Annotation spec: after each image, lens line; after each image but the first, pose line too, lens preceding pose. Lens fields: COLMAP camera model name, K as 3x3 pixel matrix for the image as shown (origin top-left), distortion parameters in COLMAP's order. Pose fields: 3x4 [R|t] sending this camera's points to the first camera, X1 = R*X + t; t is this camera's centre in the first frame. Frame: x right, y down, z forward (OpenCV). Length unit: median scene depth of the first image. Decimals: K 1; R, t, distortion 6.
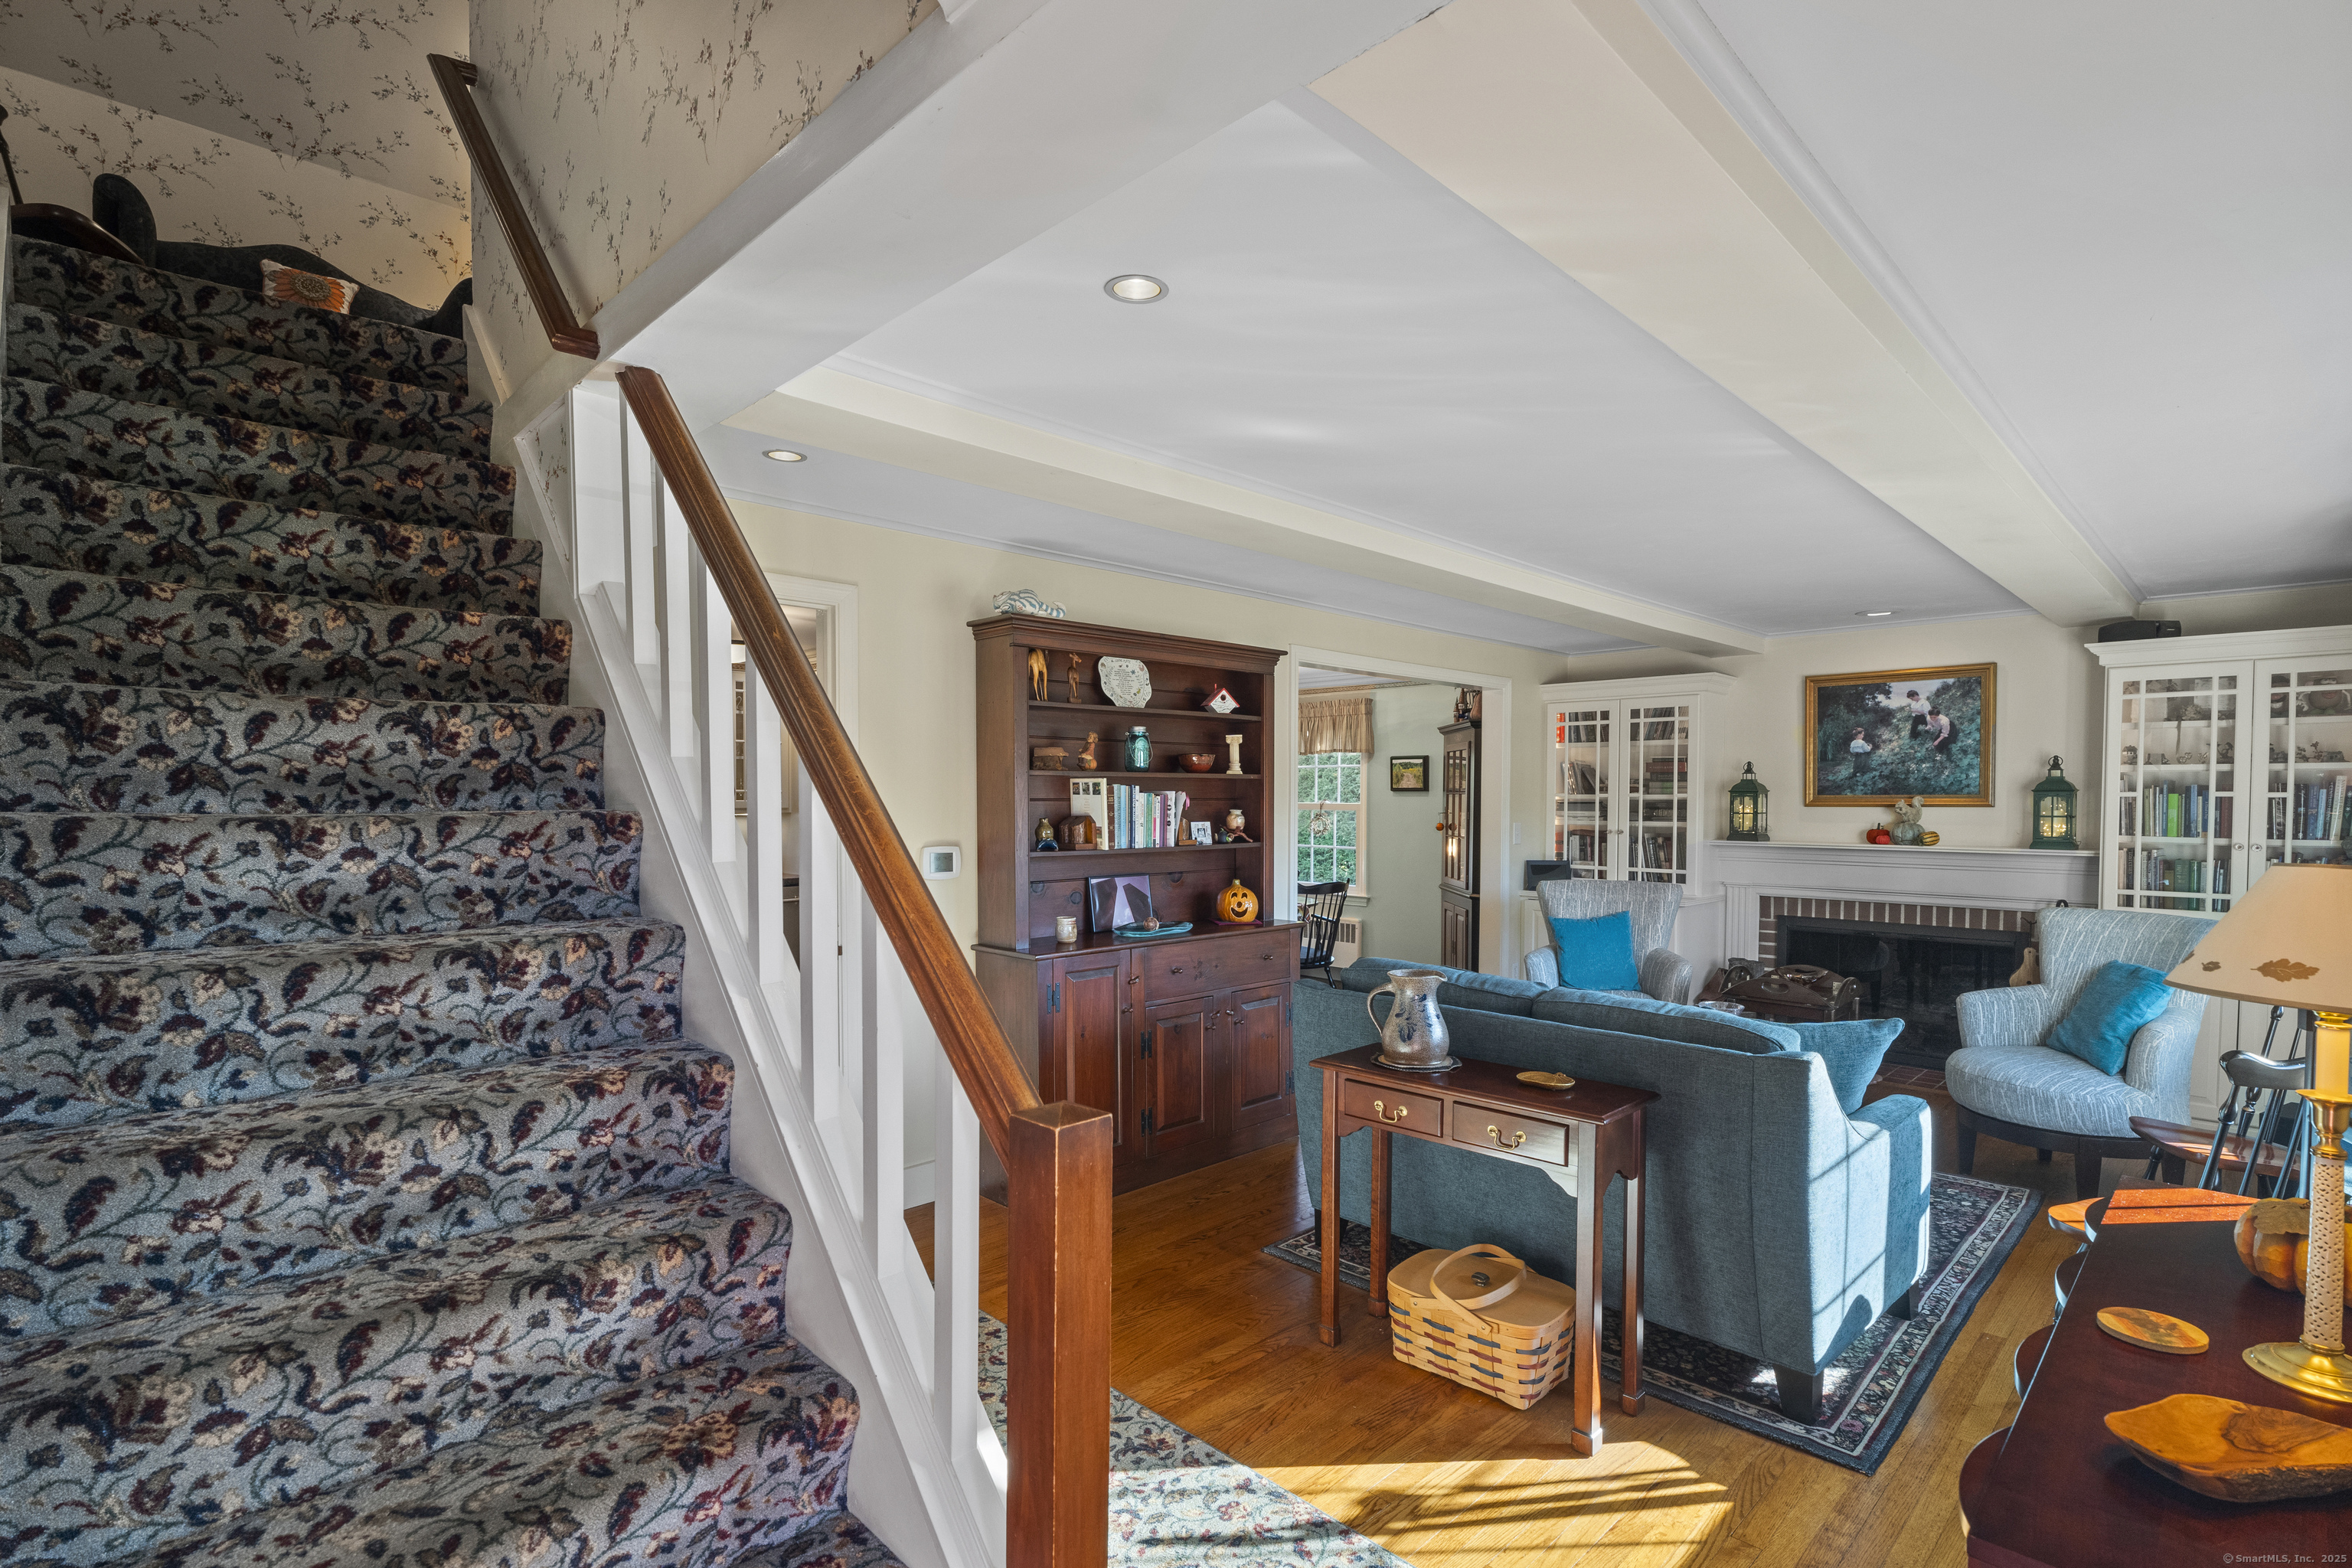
lens RADIAL K [[1124.7, 0, 1178.3], [0, 1124.7, 831.2], [0, 0, 1]] dist [-0.002177, -0.000078]
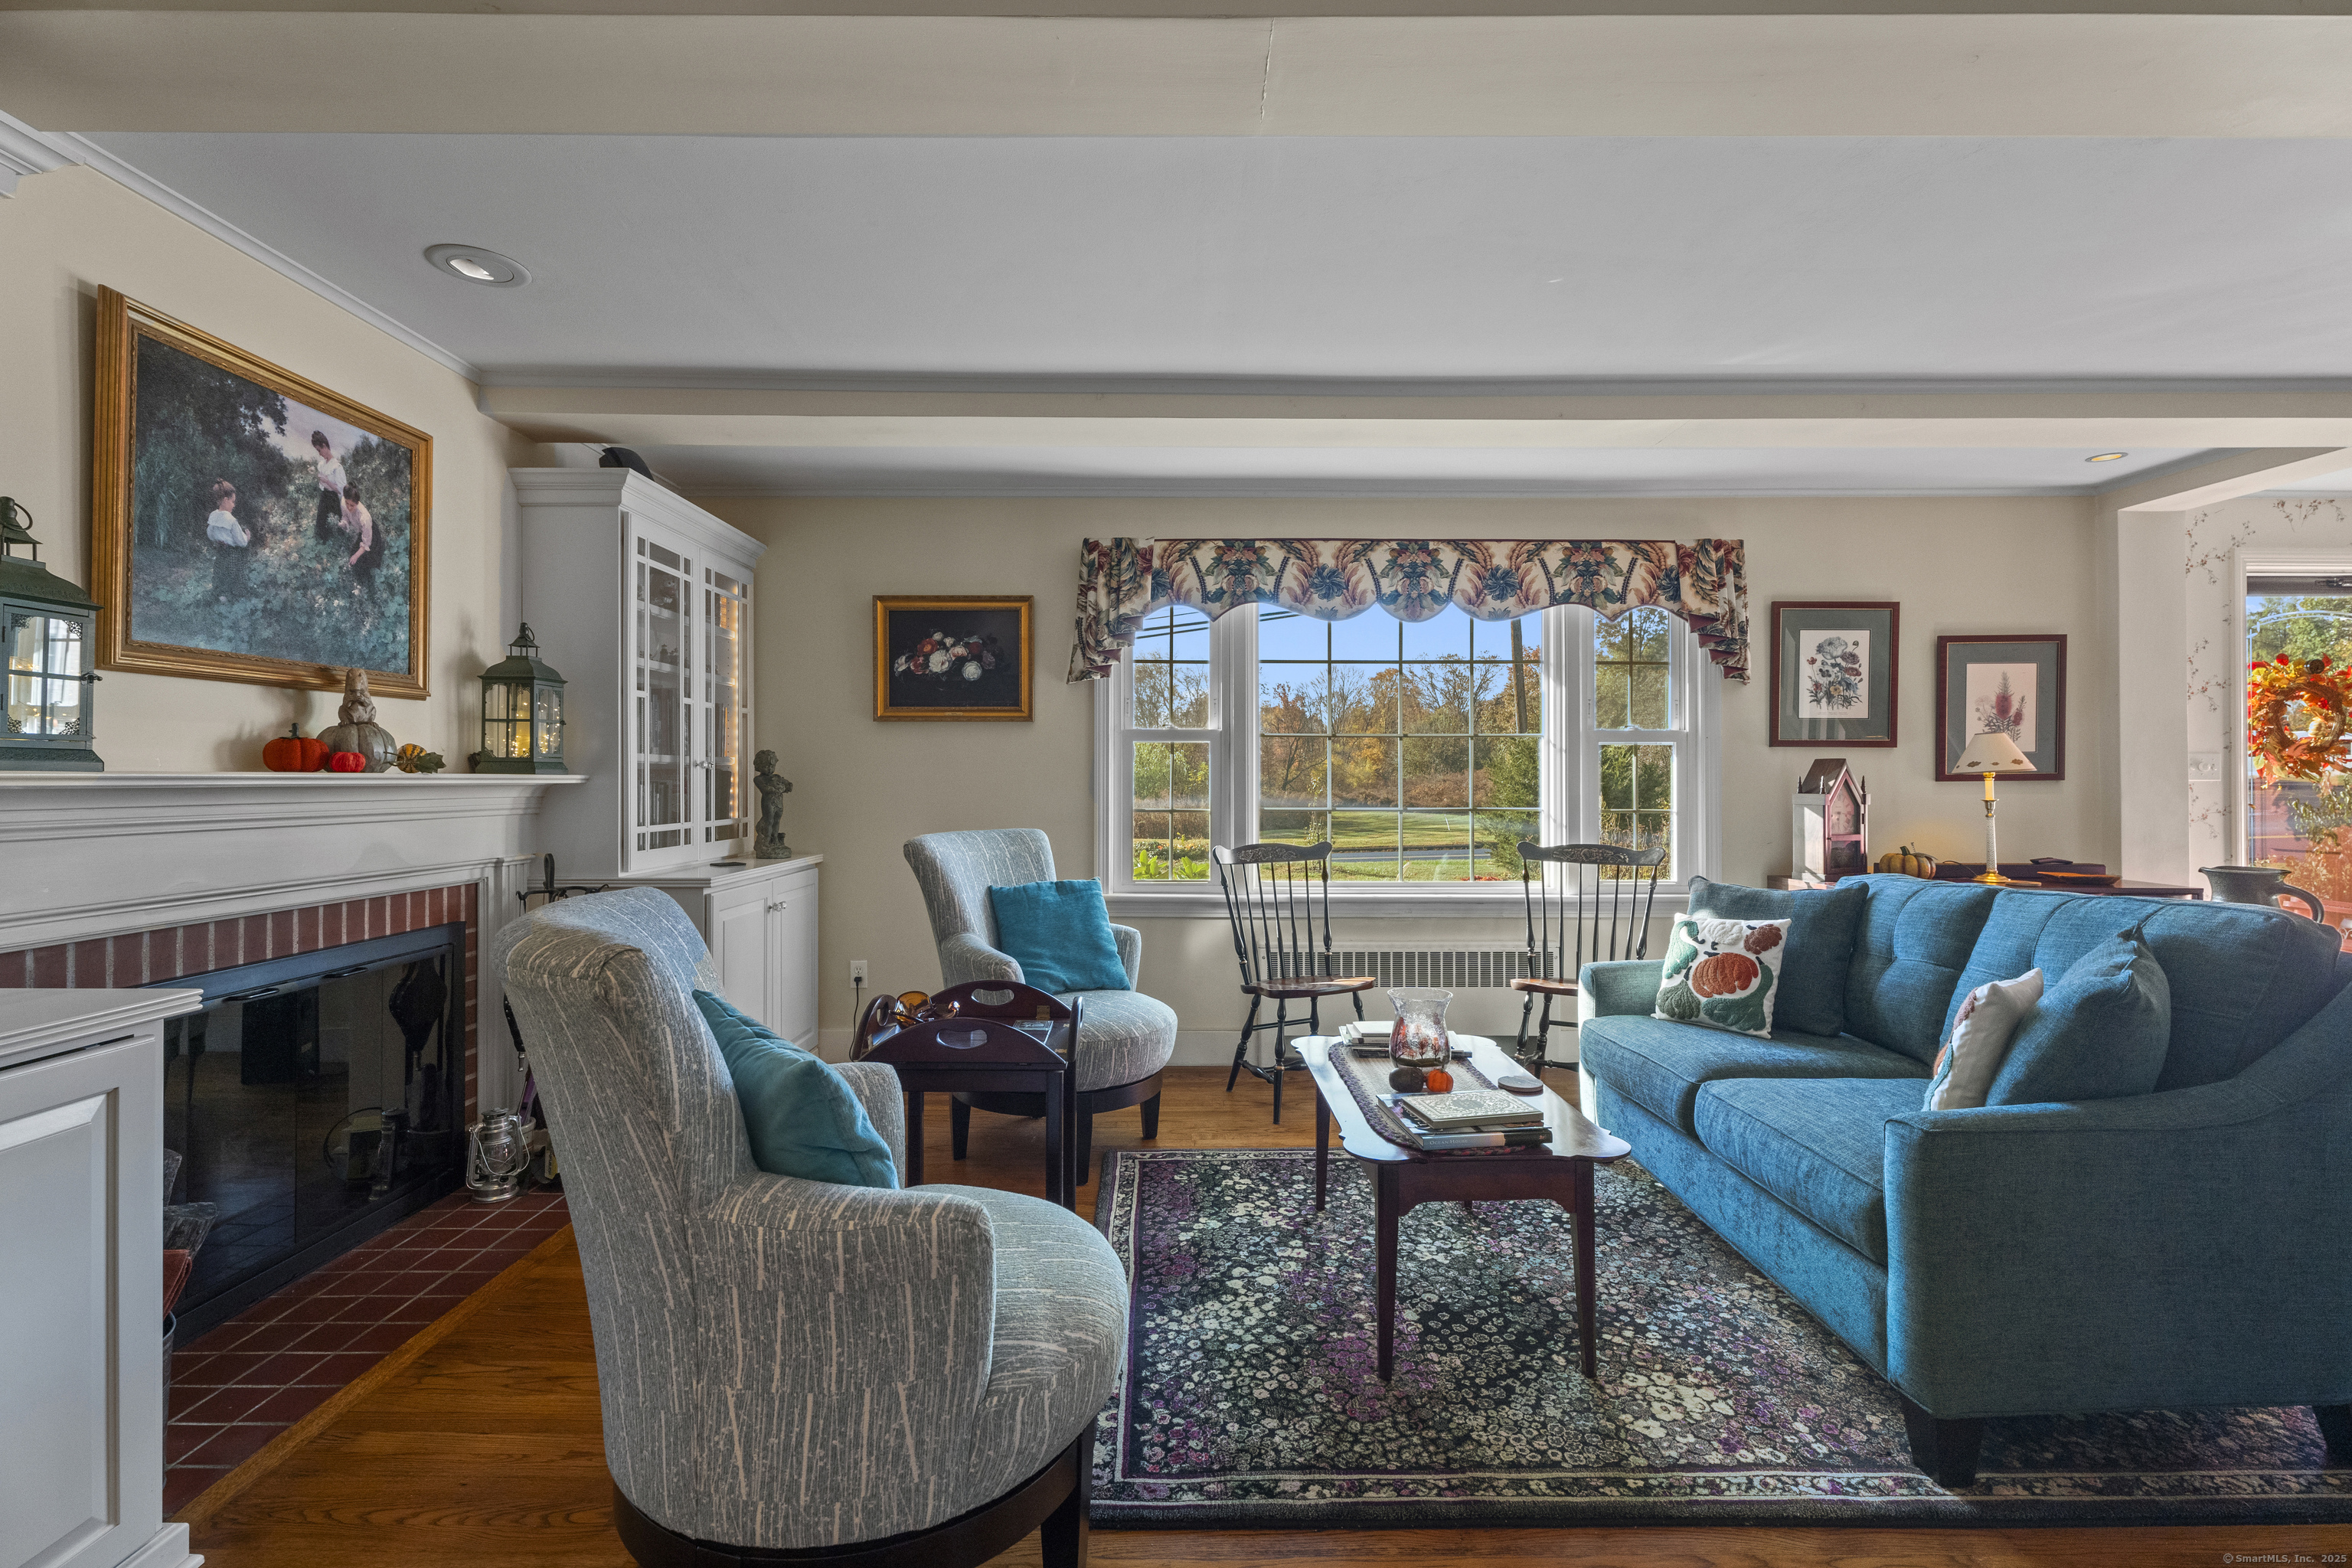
lens RADIAL K [[1052.2, 0, 1168.3], [0, 1052.2, 778.2], [0, 0, 1]] dist [-0.010142, 0.009441]
pose [[-0.707994, -0.001846, 0.706216, 0.102925], [0.019607, 0.999560, 0.022269, 0.010240], [-0.705946, 0.029613, -0.707646, 0.971972]]
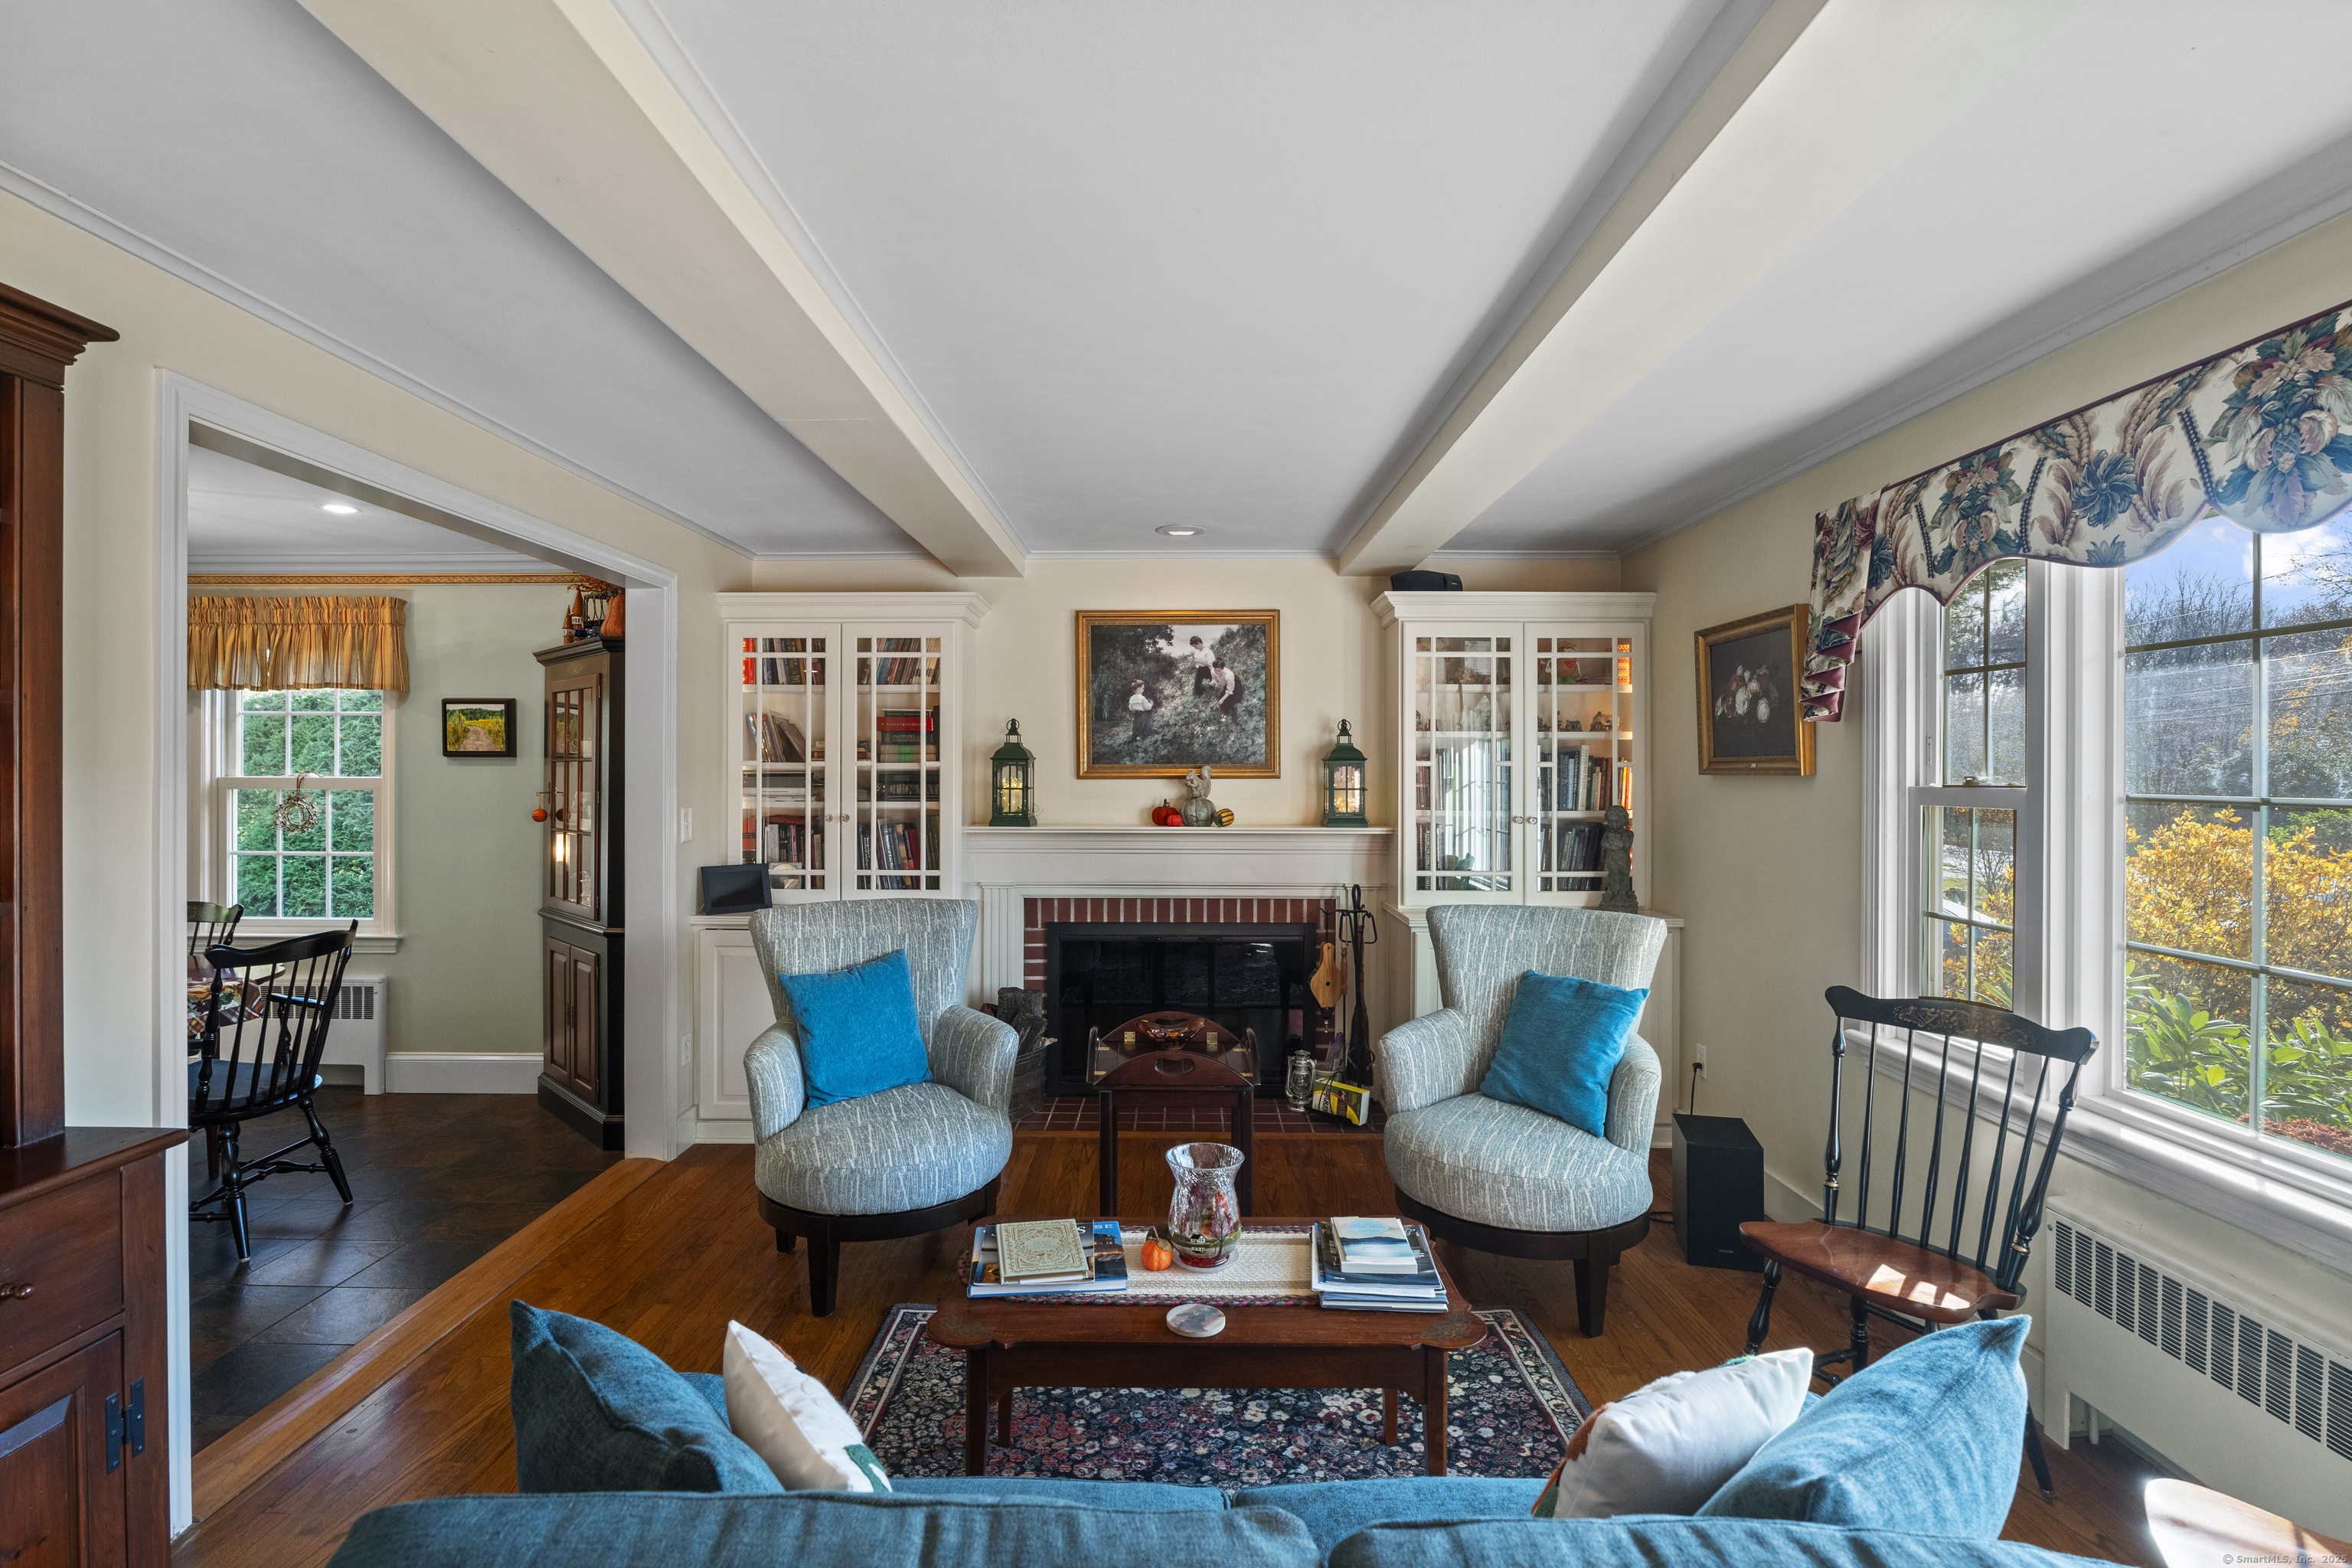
lens RADIAL K [[1112.2, 0, 1169.1], [0, 1112.2, 774.5], [0, 0, 1]] dist [-0.006786, 0.000373]
pose [[0.713300, -0.001652, 0.700857, 0.066340], [0.020439, 0.999621, -0.018446, -0.009495], [-0.700561, 0.027482, 0.713063, 0.402153]]
